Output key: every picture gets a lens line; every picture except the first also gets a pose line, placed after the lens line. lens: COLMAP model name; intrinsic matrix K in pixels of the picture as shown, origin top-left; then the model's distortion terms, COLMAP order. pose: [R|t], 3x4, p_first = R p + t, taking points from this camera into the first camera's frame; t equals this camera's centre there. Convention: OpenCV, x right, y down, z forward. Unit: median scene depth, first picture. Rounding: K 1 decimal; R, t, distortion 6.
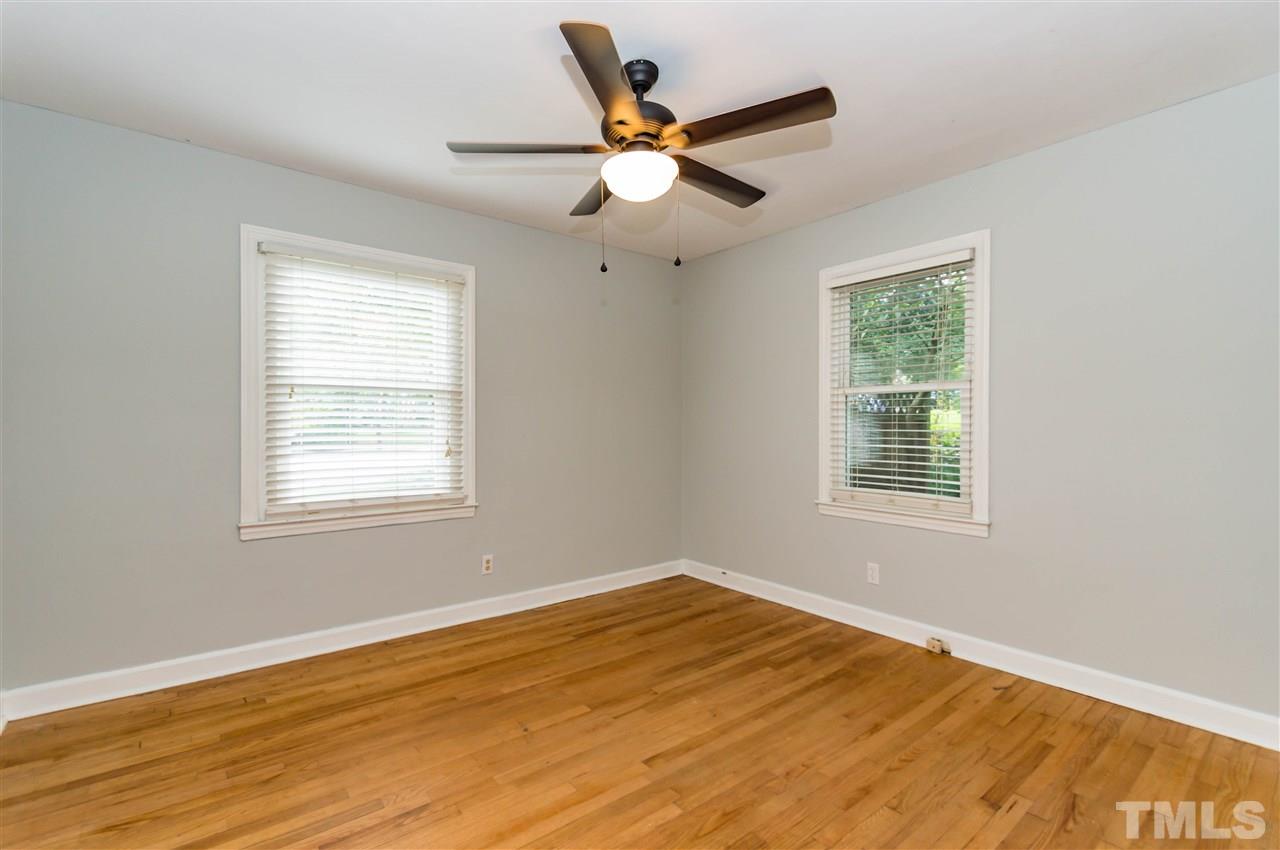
lens RADIAL K [[580.3, 0, 625.8], [0, 580.3, 423.7], [0, 0, 1]] dist [0.000401, -0.001253]
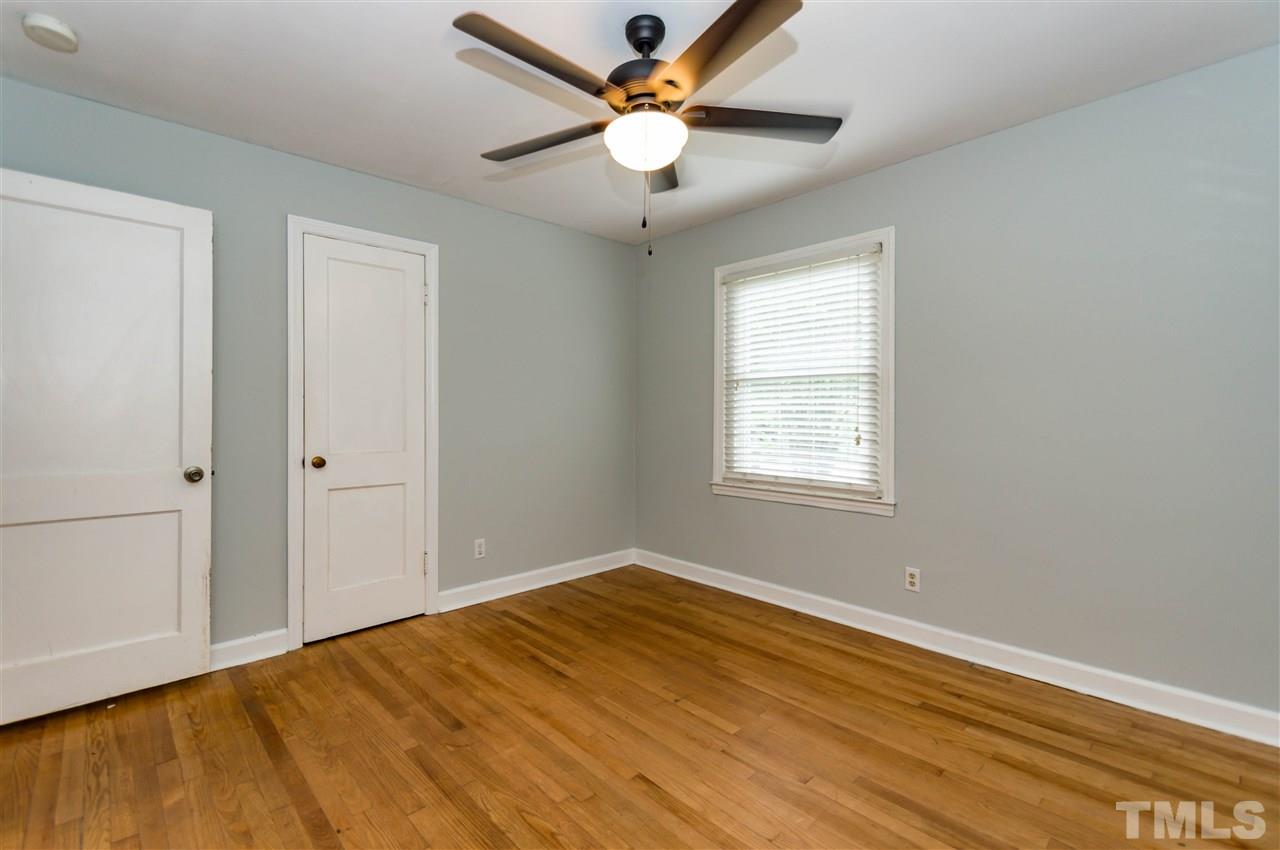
lens RADIAL K [[580.3, 0, 625.8], [0, 580.3, 423.7], [0, 0, 1]] dist [0.000401, -0.001253]
pose [[0.057937, 0.020646, -0.998107, 0.666341], [0.007514, 0.999749, 0.021116, 0.001209], [0.998292, -0.008723, 0.057767, 0.656576]]
